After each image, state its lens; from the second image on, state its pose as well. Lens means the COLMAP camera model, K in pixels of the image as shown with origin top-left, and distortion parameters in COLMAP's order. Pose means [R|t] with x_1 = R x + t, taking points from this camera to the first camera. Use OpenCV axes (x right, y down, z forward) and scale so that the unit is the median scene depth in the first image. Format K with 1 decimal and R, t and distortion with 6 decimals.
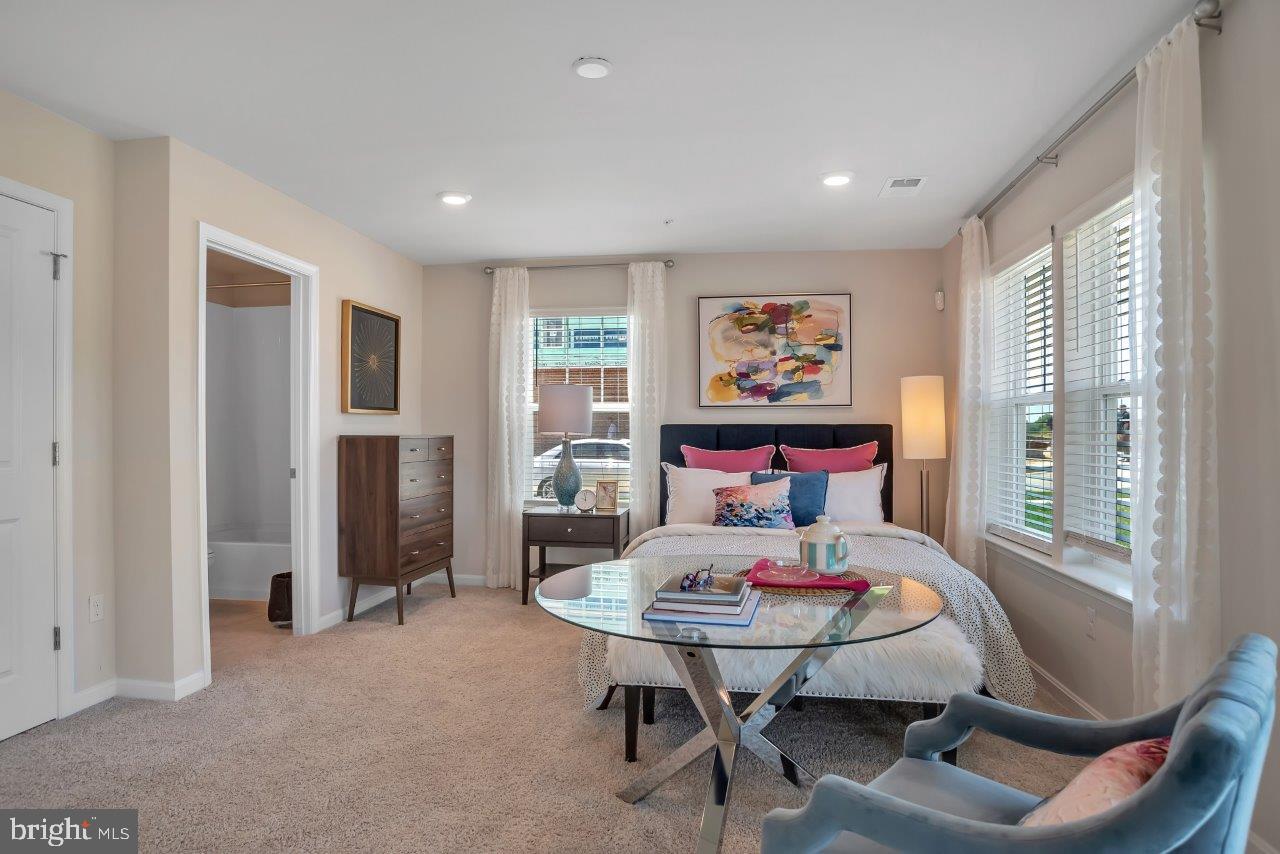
lens RADIAL K [[734.7, 0, 640.0], [0, 734.7, 427.0], [0, 0, 1]] dist [-0.117750, 0.000152]
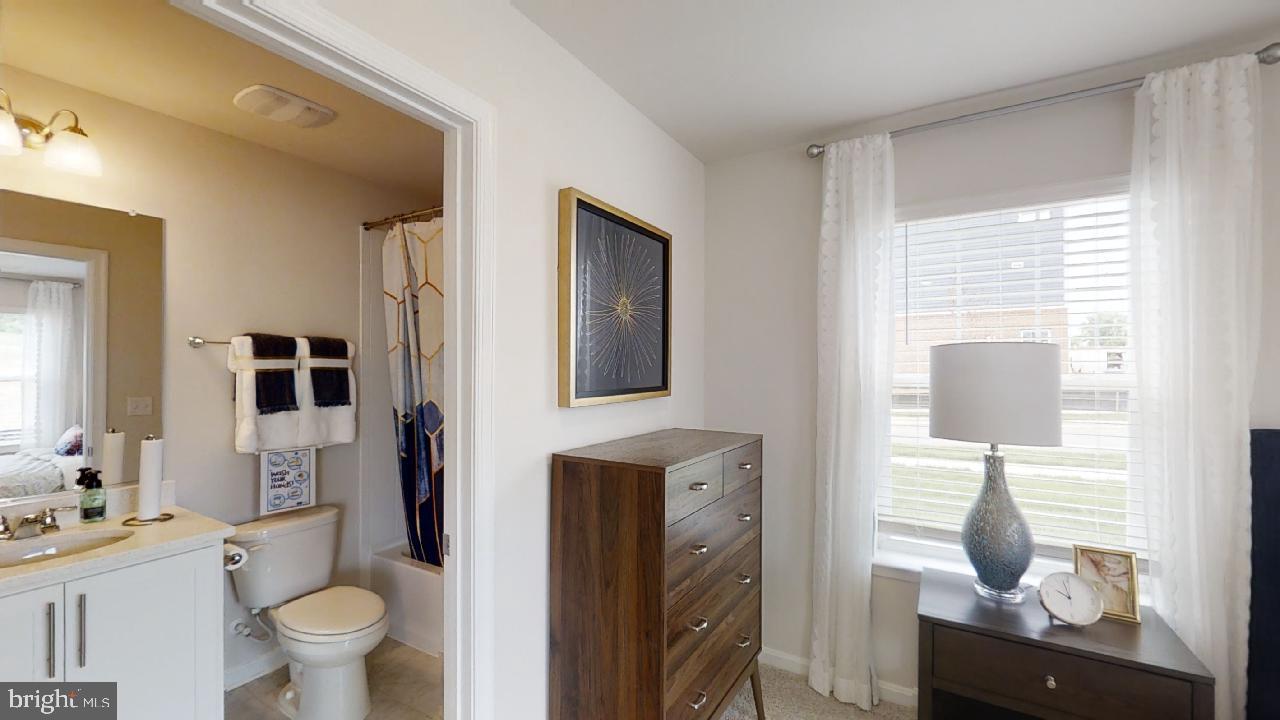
lens RADIAL K [[512.1, 0, 640.0], [0, 512.1, 360.0], [0, 0, 1]] dist [0.000128, 0.000014]
pose [[0.922192, -0.005111, -0.386700, -0.195023], [0.001218, 0.999946, -0.010313, -0.044208], [0.386731, 0.009039, 0.922148, 0.610588]]
